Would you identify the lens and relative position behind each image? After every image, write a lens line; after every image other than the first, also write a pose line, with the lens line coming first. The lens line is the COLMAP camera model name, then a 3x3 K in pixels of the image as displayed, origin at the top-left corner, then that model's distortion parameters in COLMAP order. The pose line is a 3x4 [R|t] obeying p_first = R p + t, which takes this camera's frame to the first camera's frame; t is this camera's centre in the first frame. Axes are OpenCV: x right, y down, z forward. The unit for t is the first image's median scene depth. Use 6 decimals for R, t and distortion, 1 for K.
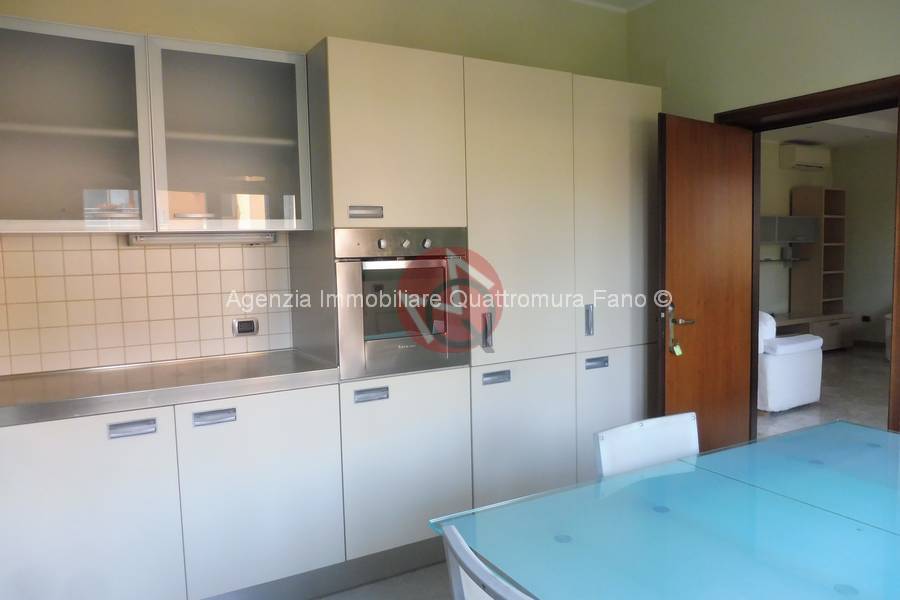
lens RADIAL K [[637.4, 0, 451.3], [0, 637.4, 304.5], [0, 0, 1]] dist [0.013431, -0.002386]
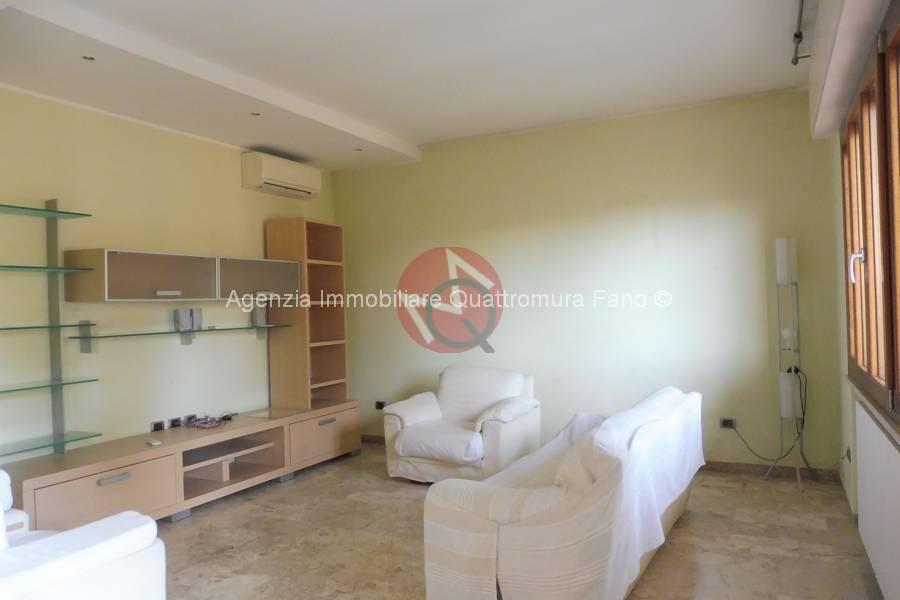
lens RADIAL K [[681.2, 0, 453.8], [0, 681.2, 299.4], [0, 0, 1]] dist [-0.006113, 0.015574]
pose [[0.851047, -0.005207, 0.525064, 0.330569], [0.056931, 0.994971, -0.082410, -0.029539], [-0.521995, 0.100027, 0.847063, 0.309965]]
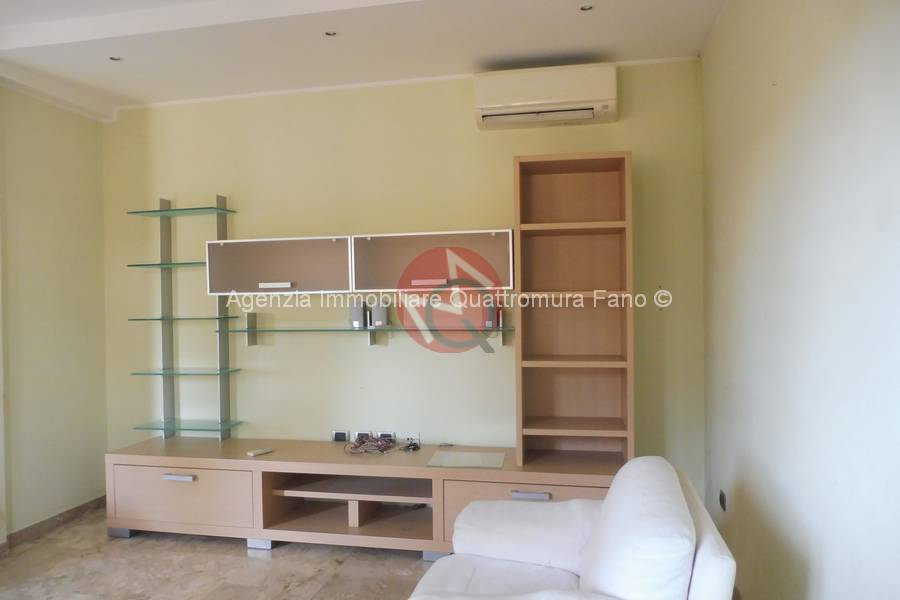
lens RADIAL K [[681.2, 0, 432.4], [0, 681.2, 299.4], [0, 0, 1]] dist [-0.006113, 0.015574]
pose [[0.706031, 0.005890, -0.708156, 0.838787], [-0.050704, 0.997820, -0.042252, -0.068827], [0.706363, 0.065737, 0.704791, 0.640835]]
